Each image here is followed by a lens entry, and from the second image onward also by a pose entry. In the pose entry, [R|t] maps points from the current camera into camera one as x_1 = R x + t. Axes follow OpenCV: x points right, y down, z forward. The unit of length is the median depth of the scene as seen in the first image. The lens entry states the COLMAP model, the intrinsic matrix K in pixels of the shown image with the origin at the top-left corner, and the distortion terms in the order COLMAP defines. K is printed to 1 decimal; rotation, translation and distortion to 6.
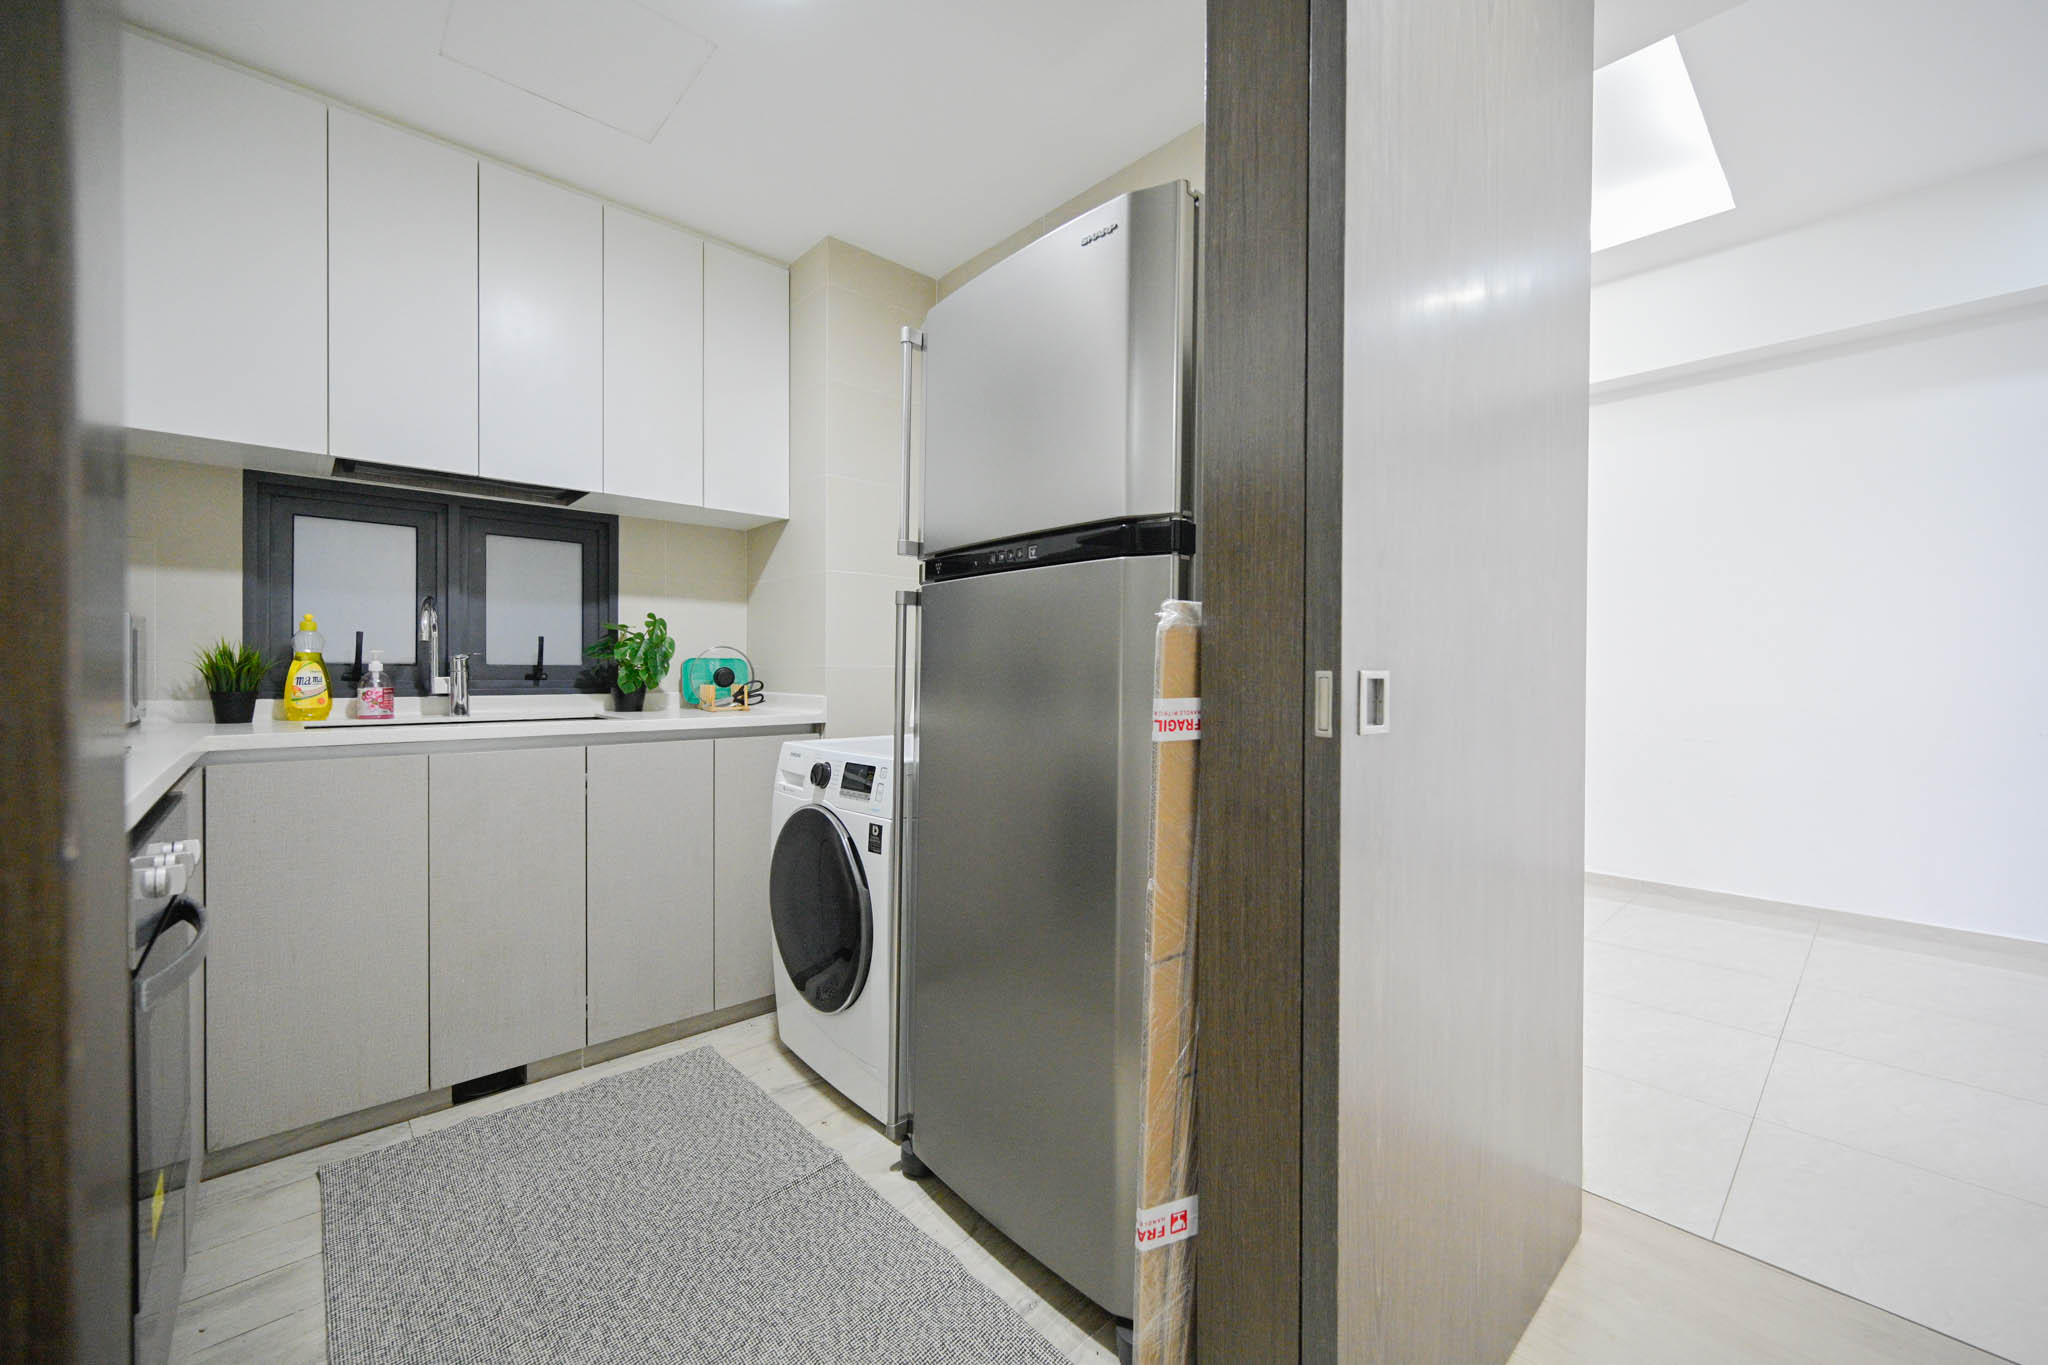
lens RADIAL K [[807.9, 0, 1024.2], [0, 807.9, 679.0], [0, 0, 1]] dist [-0.001991, -0.000092]
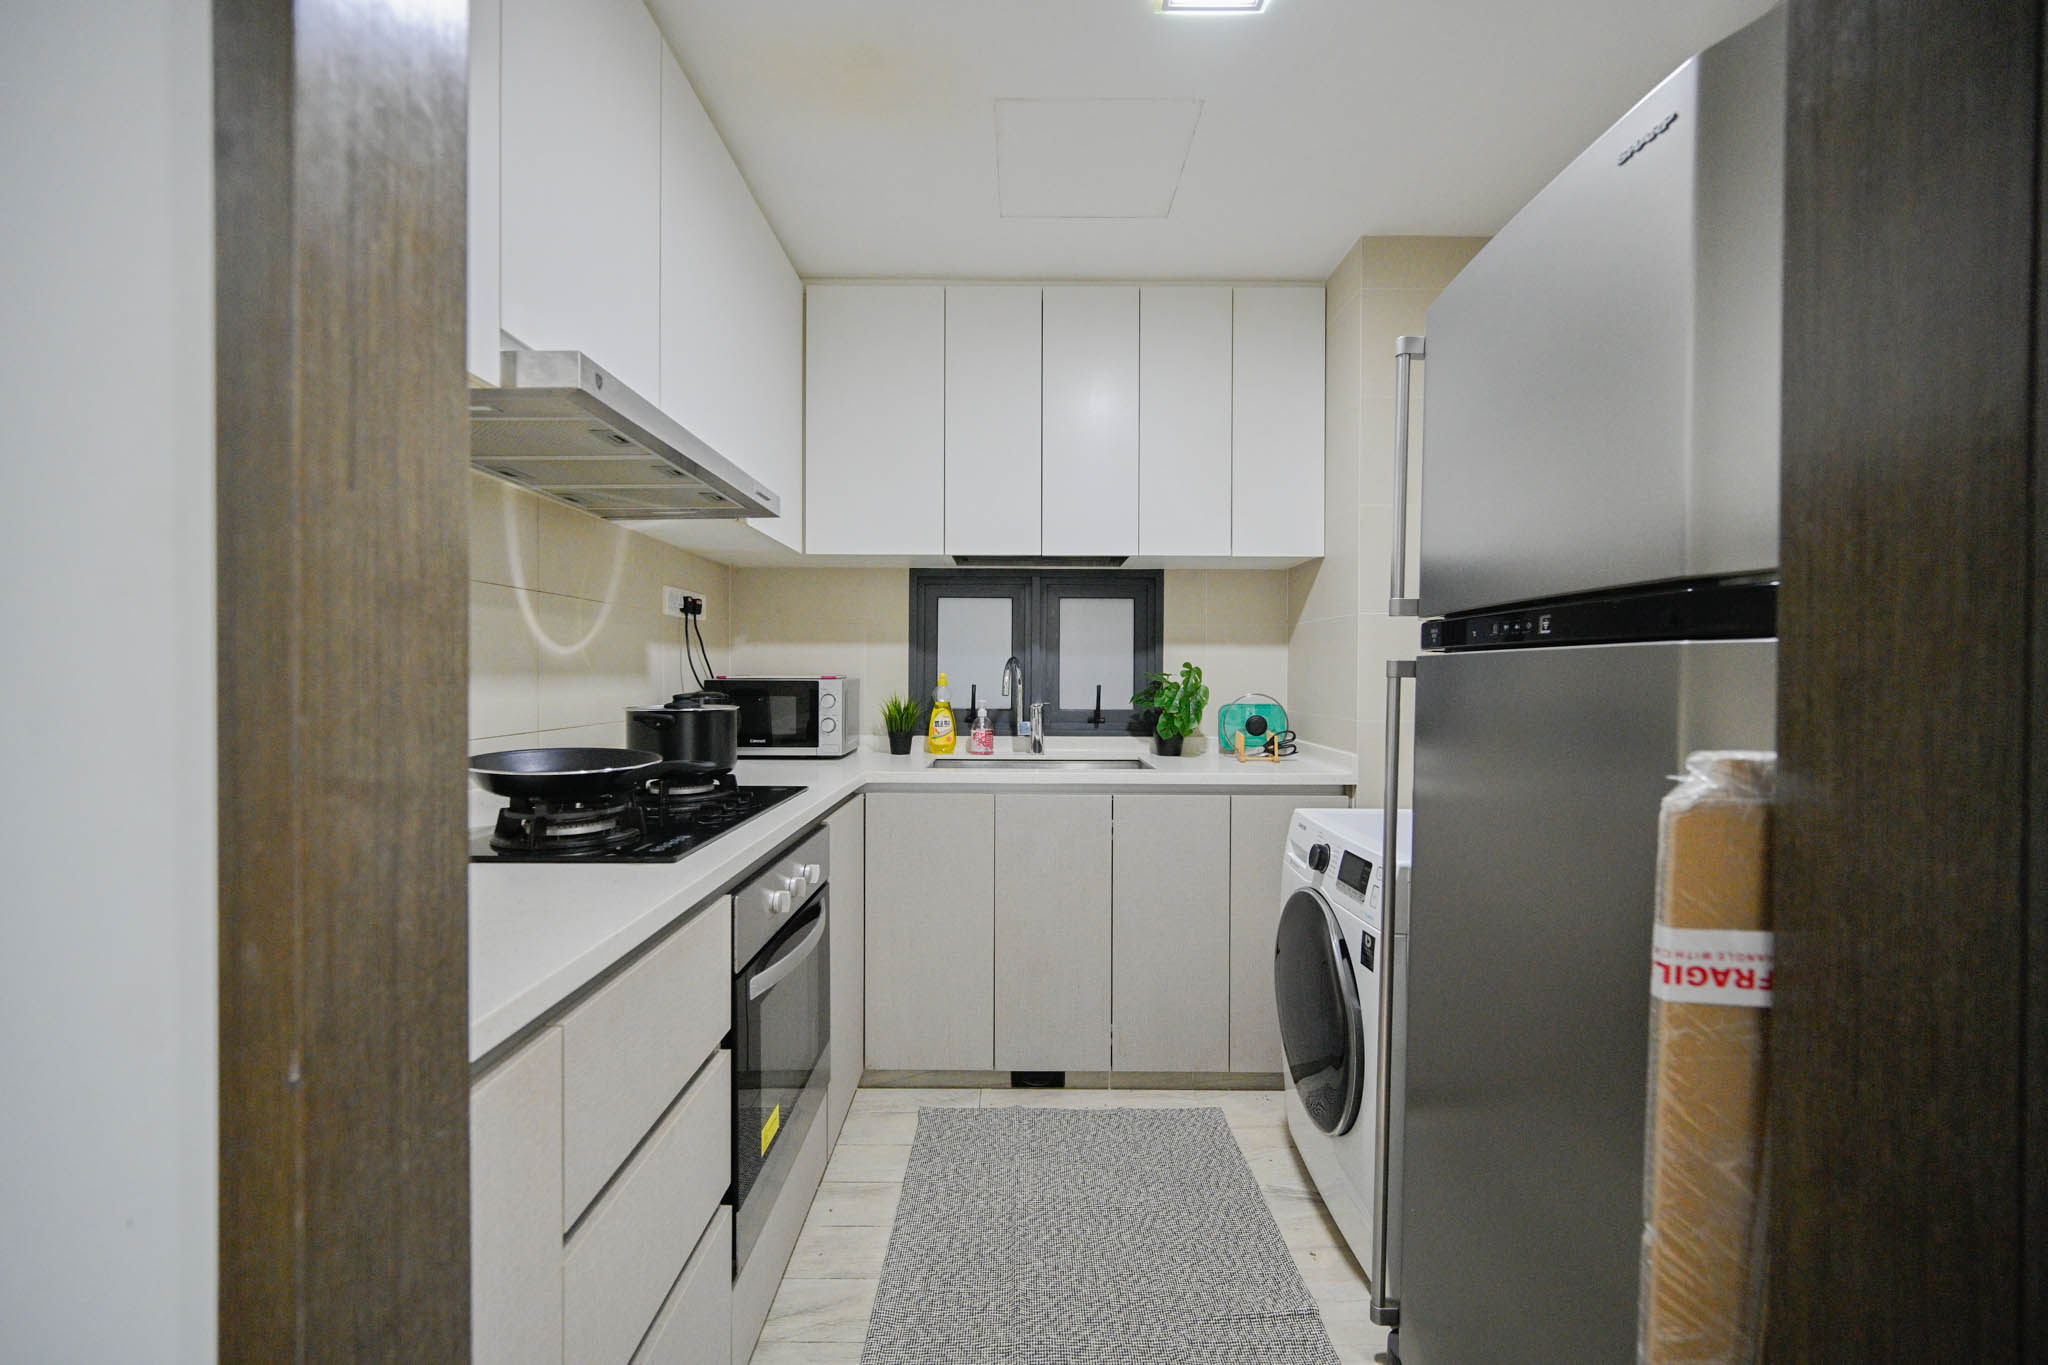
lens RADIAL K [[807.9, 0, 1024.2], [0, 807.9, 679.0], [0, 0, 1]] dist [-0.001991, -0.000092]
pose [[0.735740, 0.006066, -0.677237, 0.104668], [-0.008088, 0.999967, 0.000169, -0.072162], [0.677216, 0.005353, 0.735765, 0.120263]]
